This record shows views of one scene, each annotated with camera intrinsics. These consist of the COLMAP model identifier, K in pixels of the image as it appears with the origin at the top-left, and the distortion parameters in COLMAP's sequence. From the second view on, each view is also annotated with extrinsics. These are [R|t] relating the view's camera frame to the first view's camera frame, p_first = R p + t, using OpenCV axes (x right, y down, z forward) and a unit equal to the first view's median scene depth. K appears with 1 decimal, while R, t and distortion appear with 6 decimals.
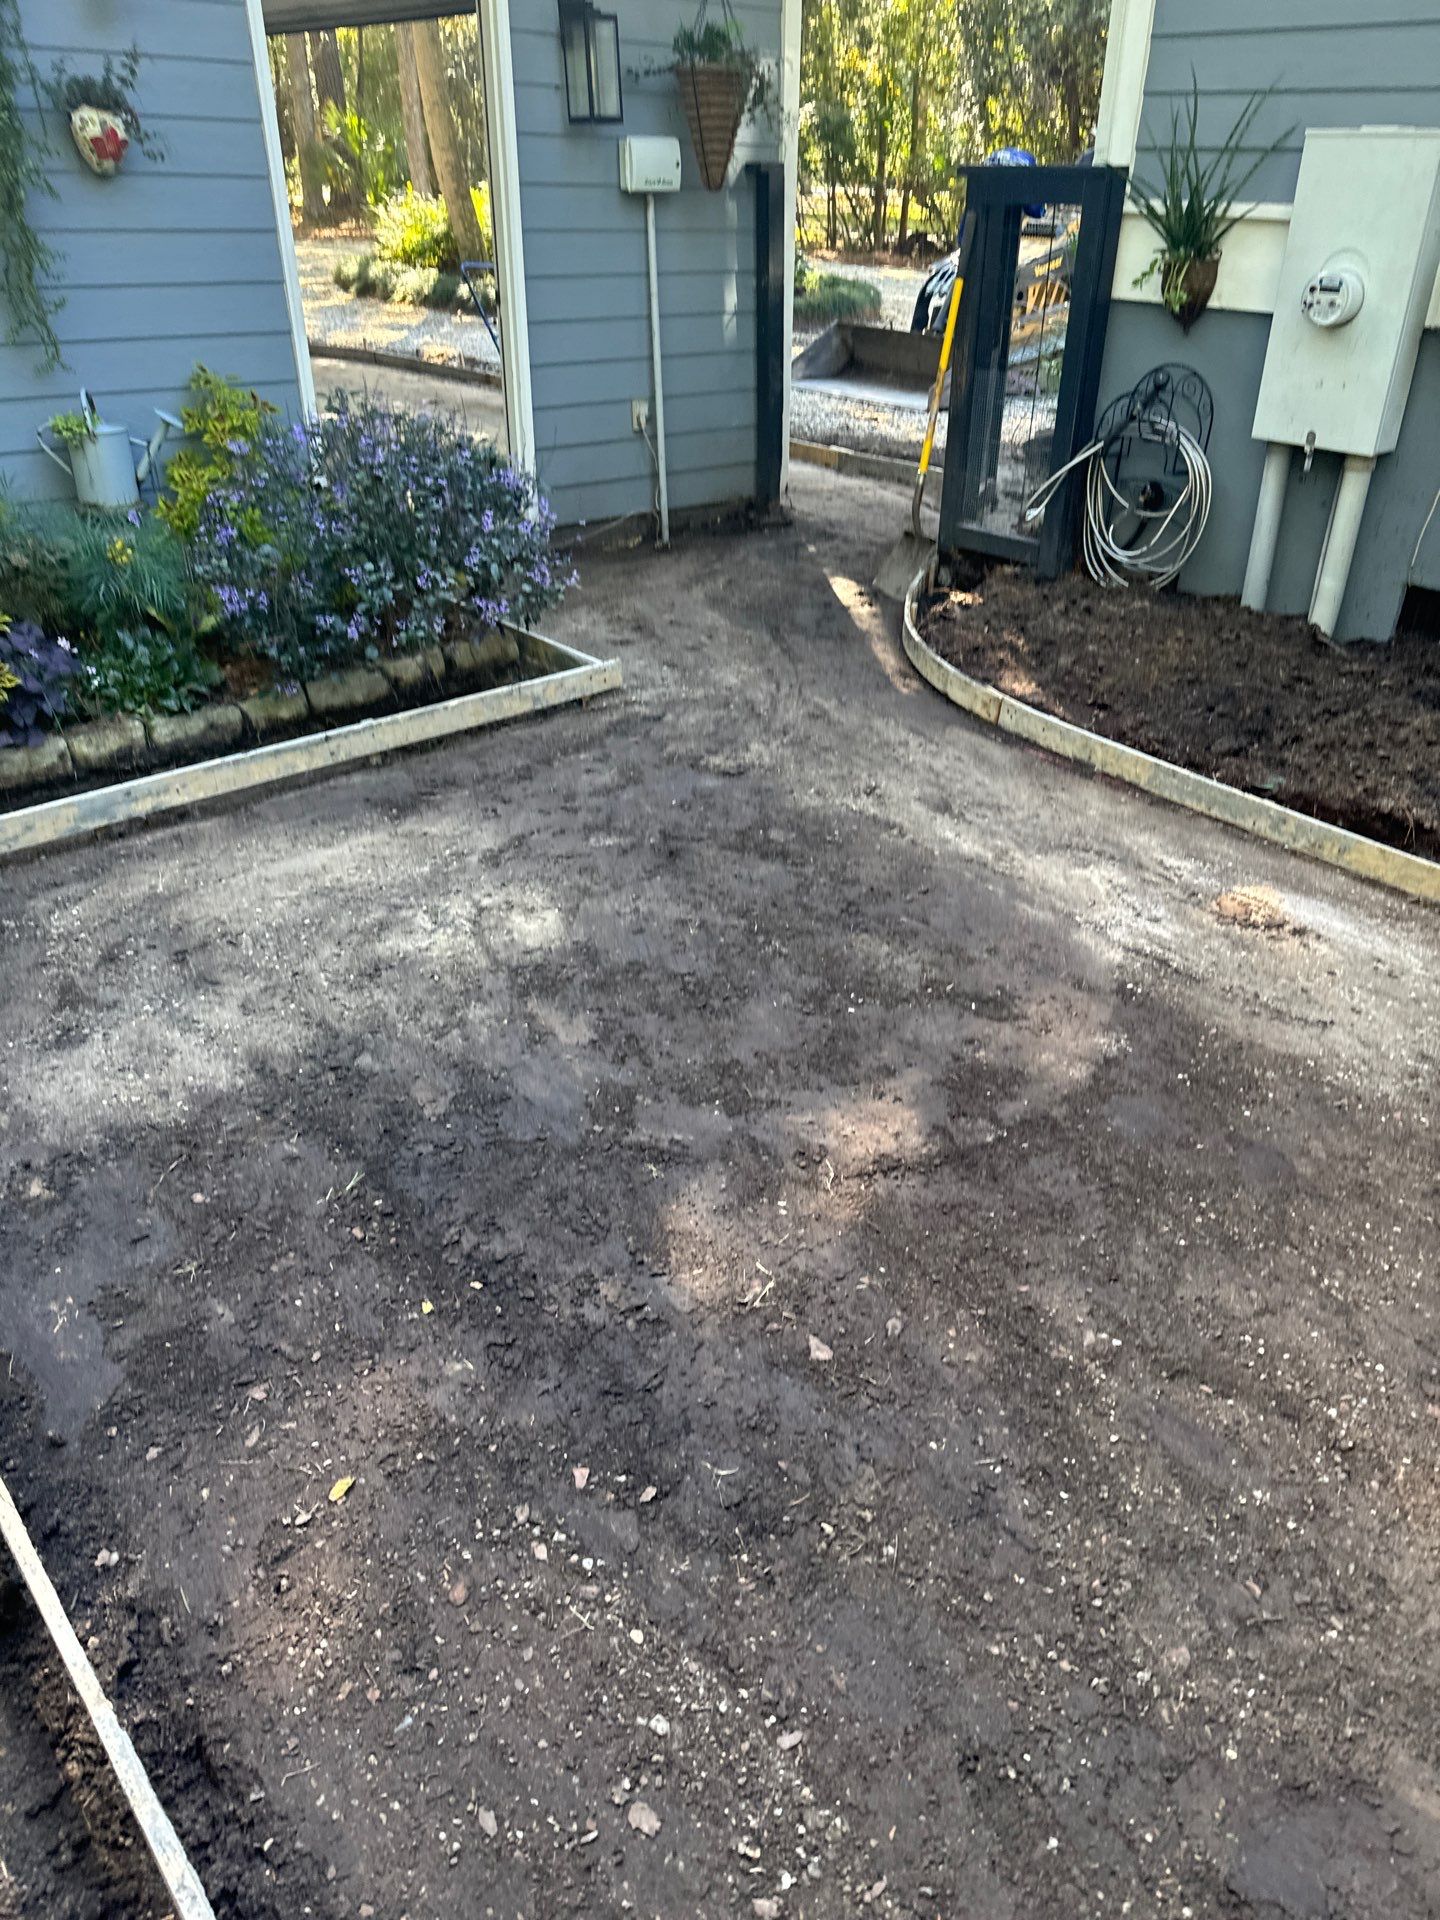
lens RADIAL K [[1425.8, 0, 720.0], [0, 1425.8, 960.0], [0, 0, 1]] dist [0.123932, -0.151127]
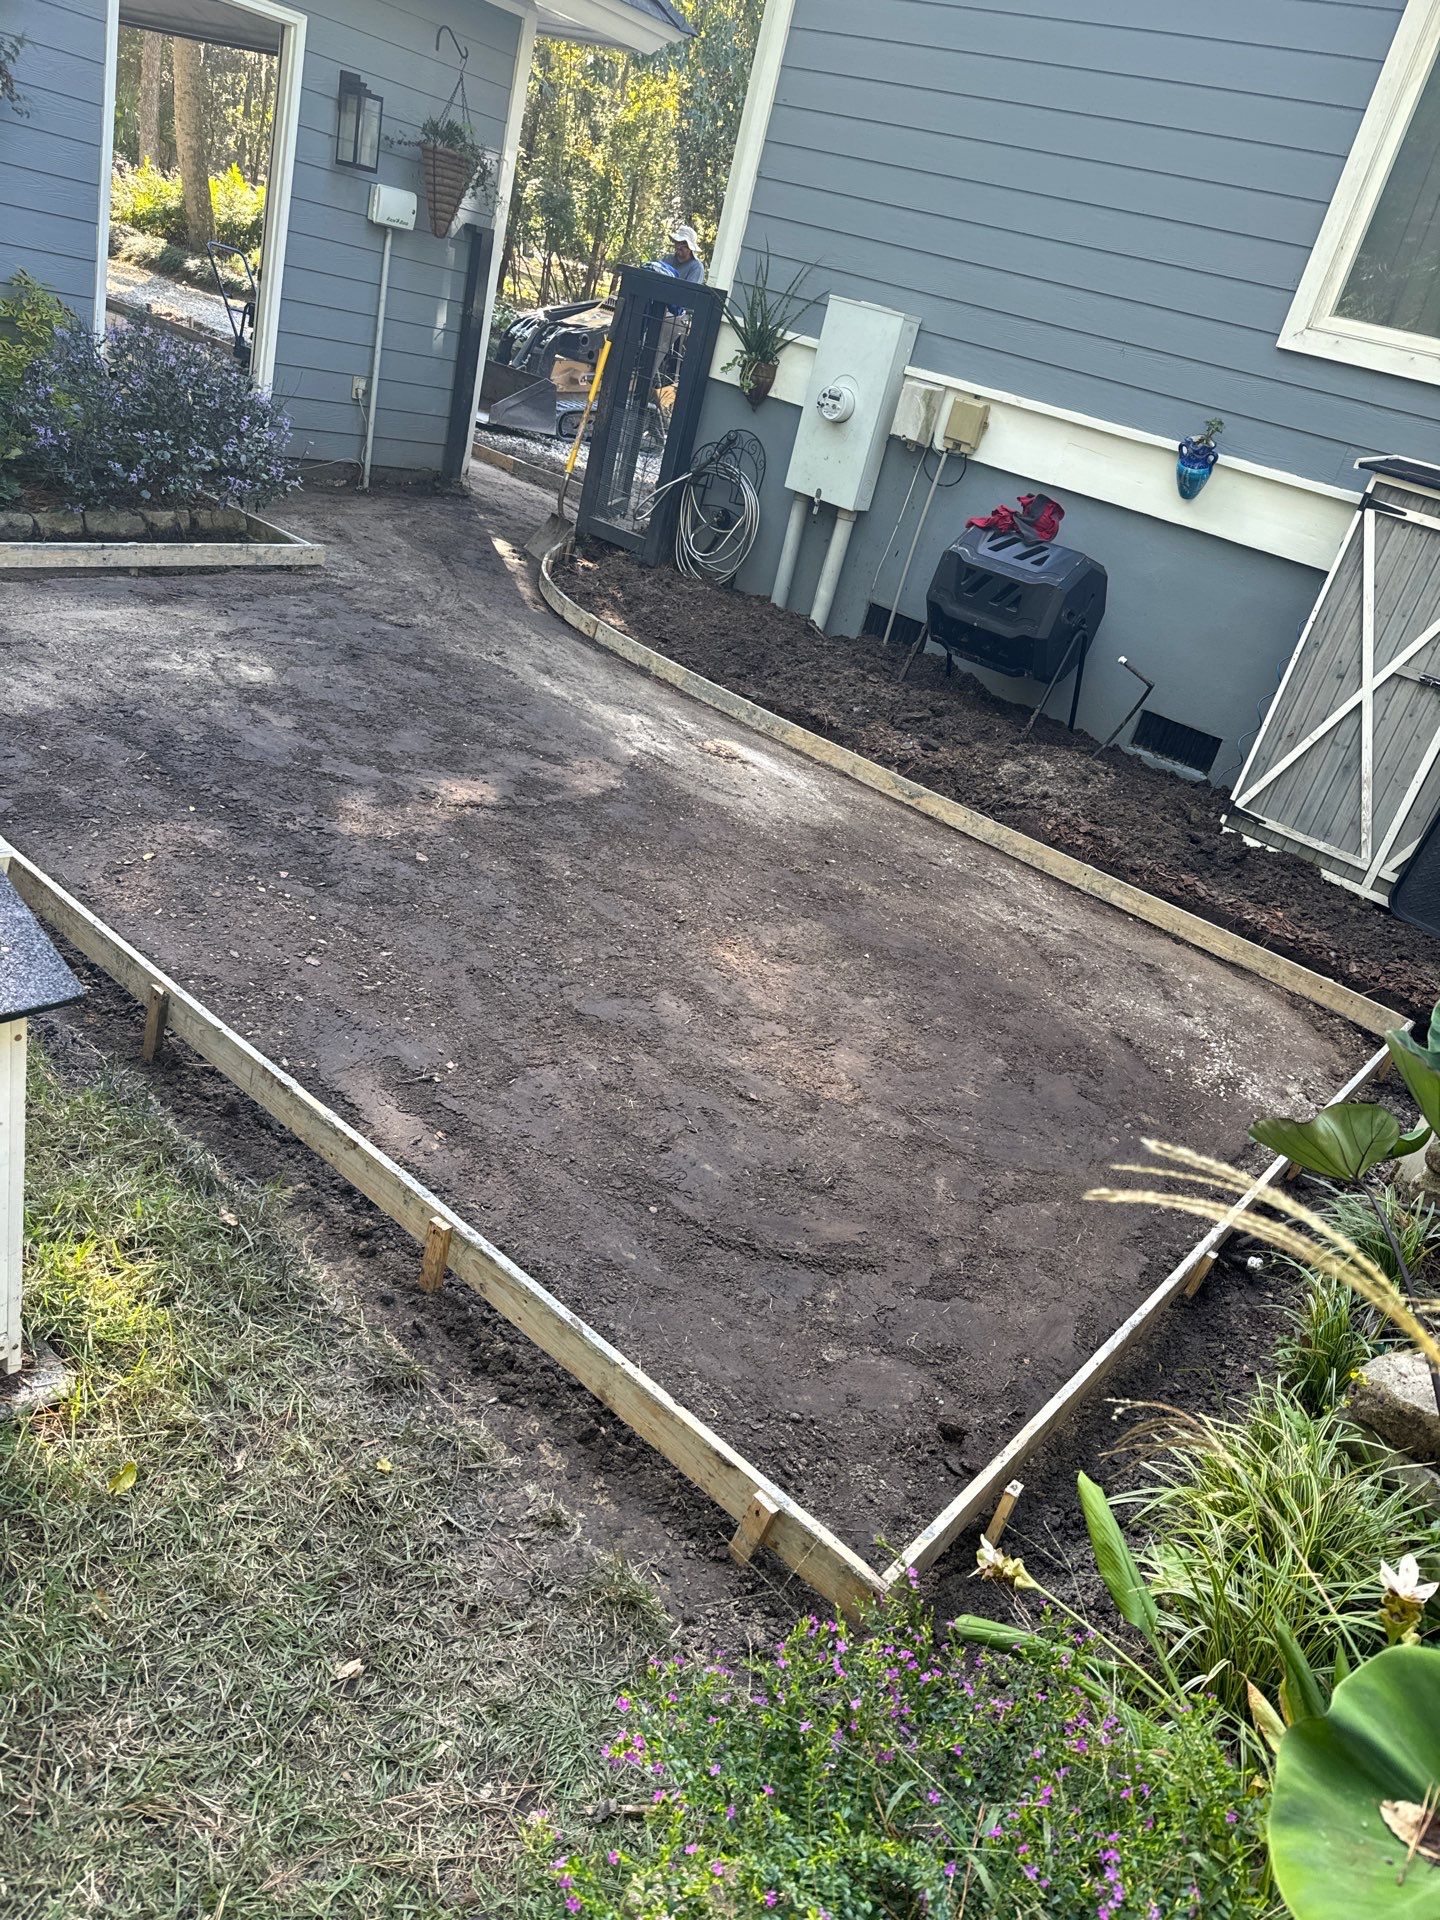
lens RADIAL K [[1334.8, 0, 720.0], [0, 1334.8, 960.0], [0, 0, 1]] dist [0.099987, -0.263684]
pose [[0.957957, 0.119183, 0.260986, 0.001849], [-0.115360, 0.992871, -0.029976, 0.221885], [-0.262699, -0.001391, 0.964877, -0.406960]]
